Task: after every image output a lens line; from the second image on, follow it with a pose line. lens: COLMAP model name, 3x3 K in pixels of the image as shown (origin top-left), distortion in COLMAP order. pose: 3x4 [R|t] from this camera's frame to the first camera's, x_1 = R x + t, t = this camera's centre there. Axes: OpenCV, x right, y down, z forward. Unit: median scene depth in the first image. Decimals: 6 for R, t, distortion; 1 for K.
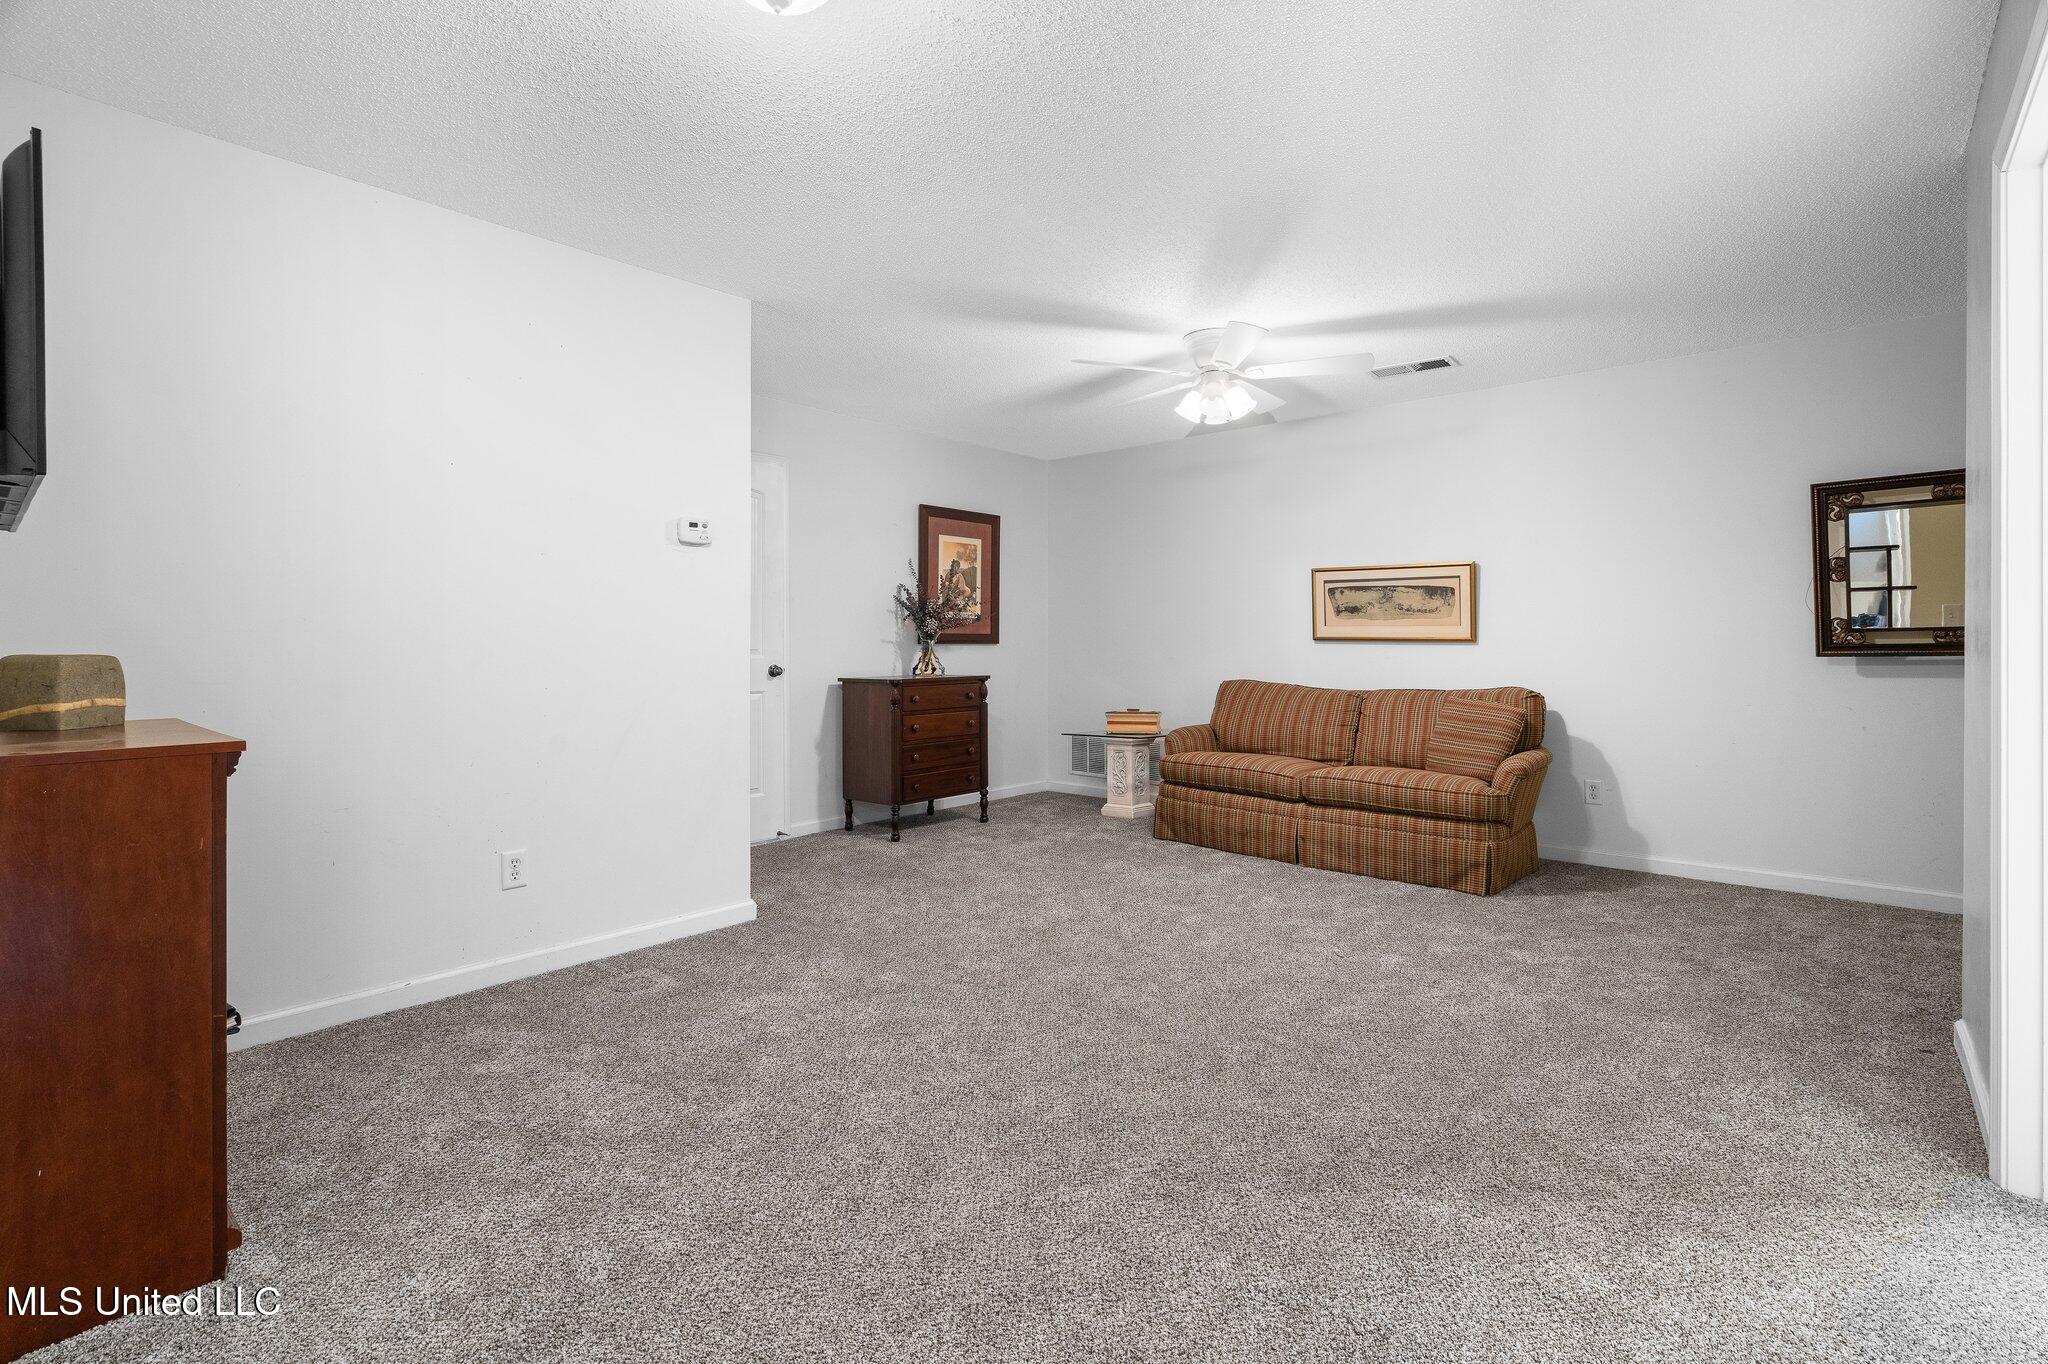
lens RADIAL K [[948.8, 0, 1026.9], [0, 948.8, 641.3], [0, 0, 1]] dist [-0.002088, -0.000124]
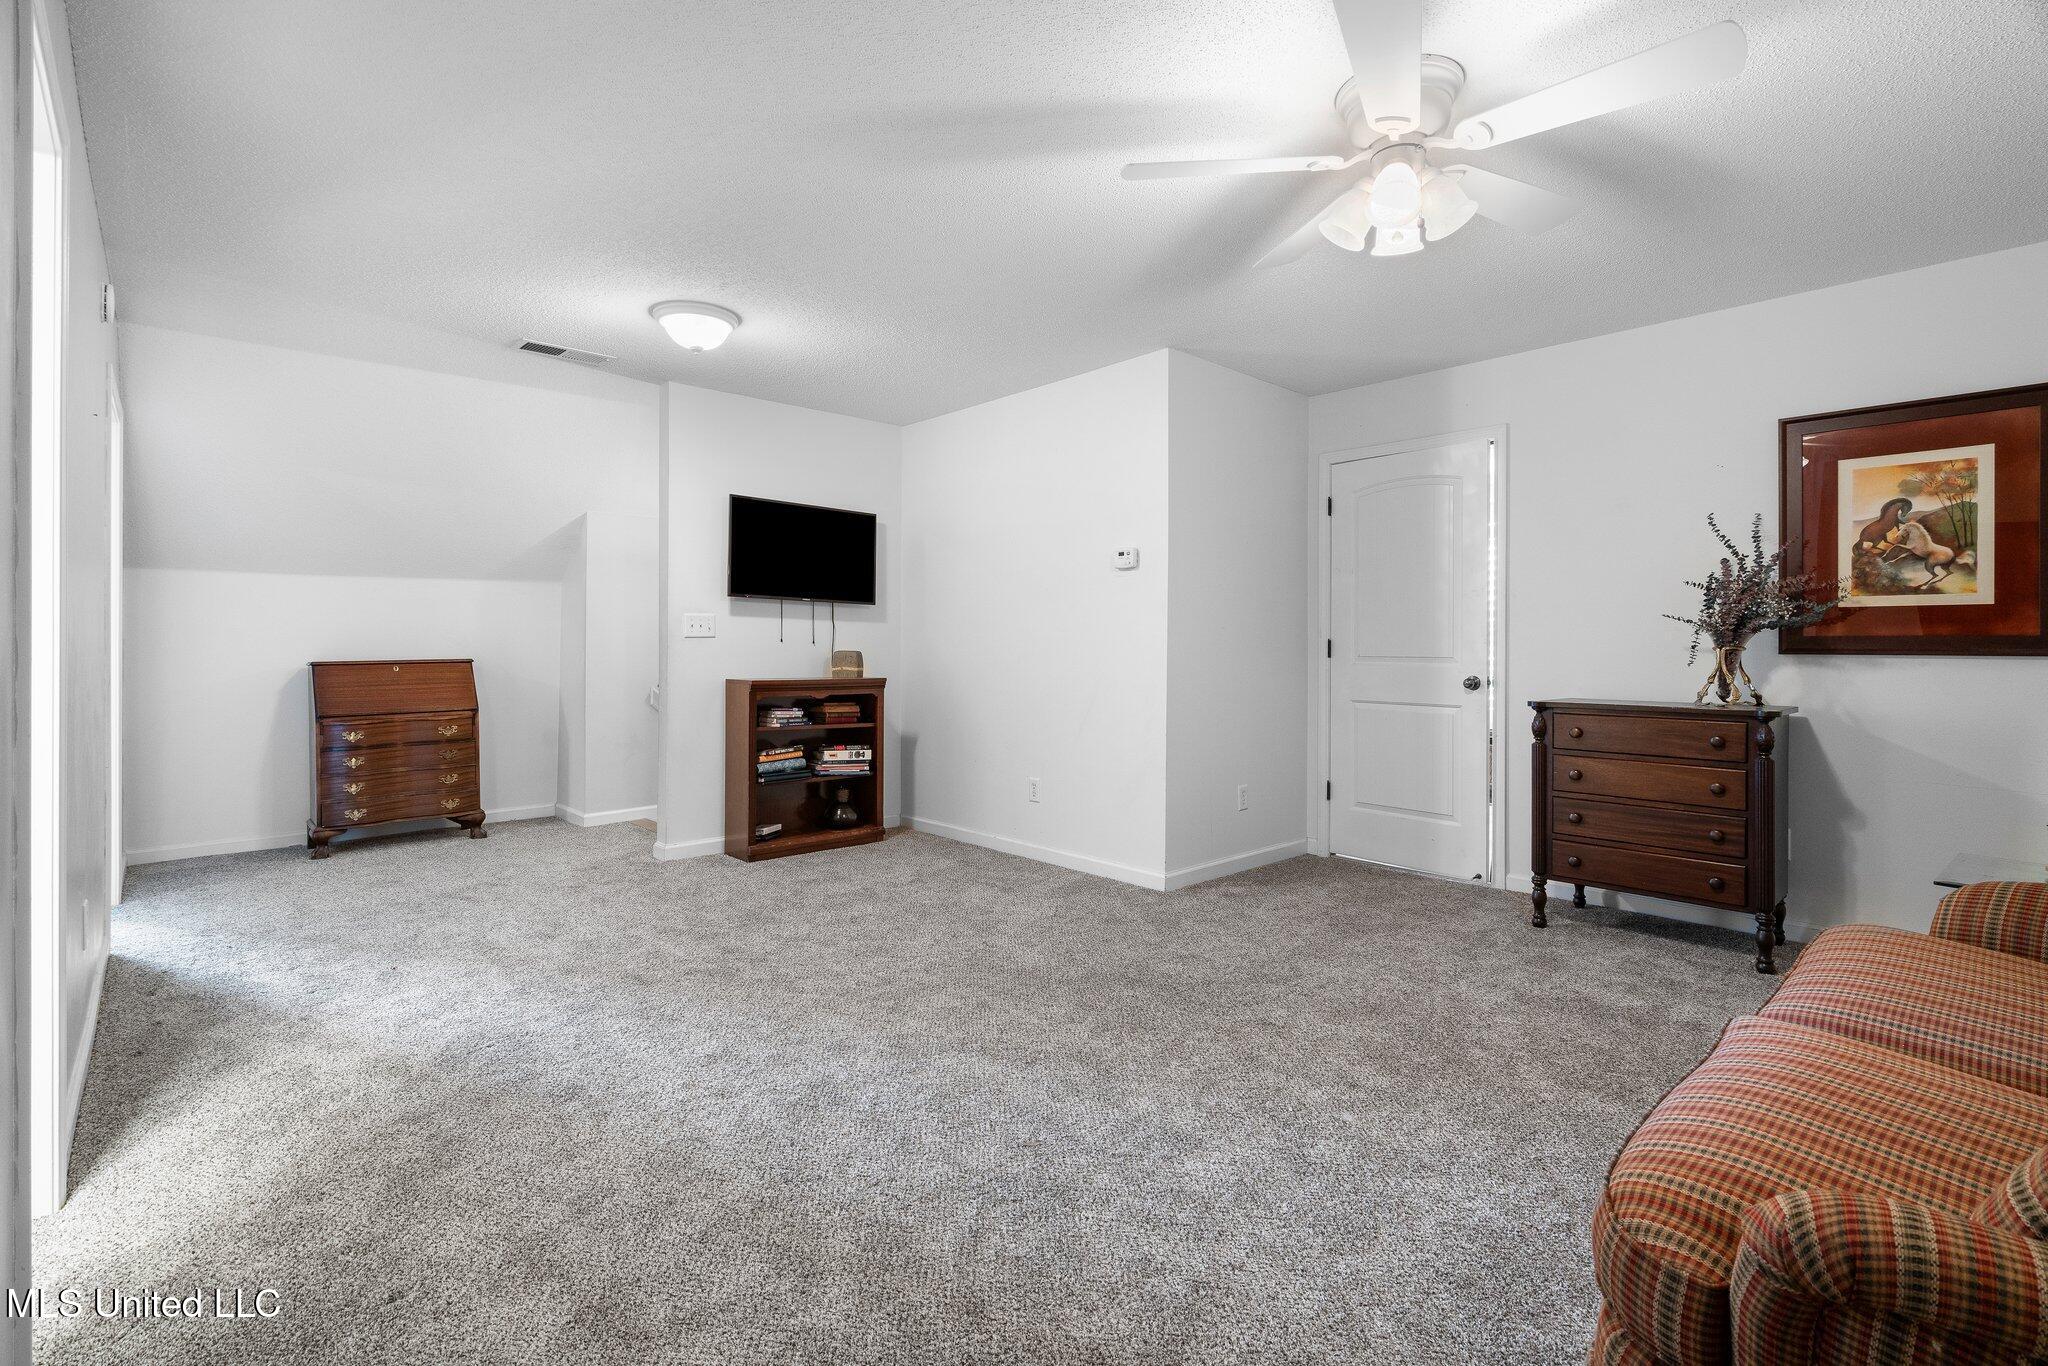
lens RADIAL K [[948.8, 0, 1026.9], [0, 948.8, 642.3], [0, 0, 1]] dist [-0.002088, -0.000124]
pose [[-0.102029, 0.003205, -0.994776, 0.527137], [-0.000269, 0.999995, 0.003249, -0.005780], [0.994781, 0.000599, -0.102028, 0.581724]]
